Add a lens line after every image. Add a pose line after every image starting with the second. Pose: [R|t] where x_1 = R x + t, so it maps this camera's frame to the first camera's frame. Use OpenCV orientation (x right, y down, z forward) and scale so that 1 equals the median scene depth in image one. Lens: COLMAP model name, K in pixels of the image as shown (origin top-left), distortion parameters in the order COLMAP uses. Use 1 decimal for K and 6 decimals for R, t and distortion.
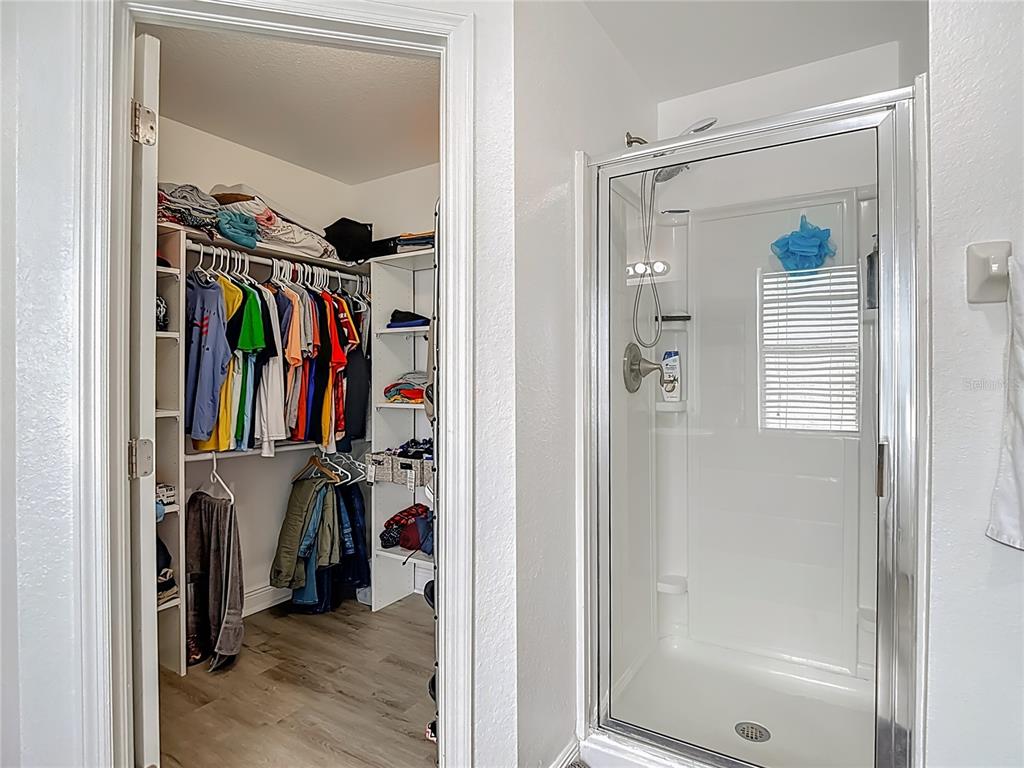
lens RADIAL K [[545.2, 0, 517.9], [0, 545.2, 378.4], [0, 0, 1]] dist [0.026232, -0.072876]
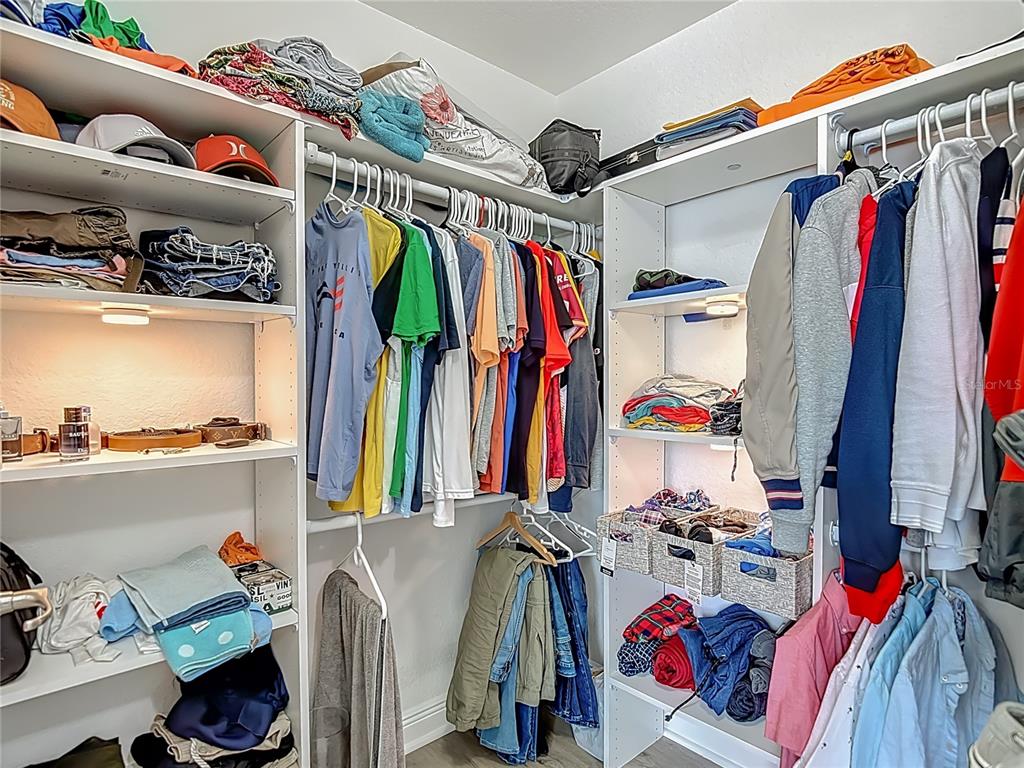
lens RADIAL K [[535.1, 0, 512.0], [0, 535.1, 384.0], [0, 0, 1]] dist [0.025907, -0.048907]
pose [[0.956546, -0.003640, -0.291557, -0.212660], [0.003480, 0.999993, -0.001068, -0.003376], [0.291559, 0.000007, 0.956553, 0.457336]]
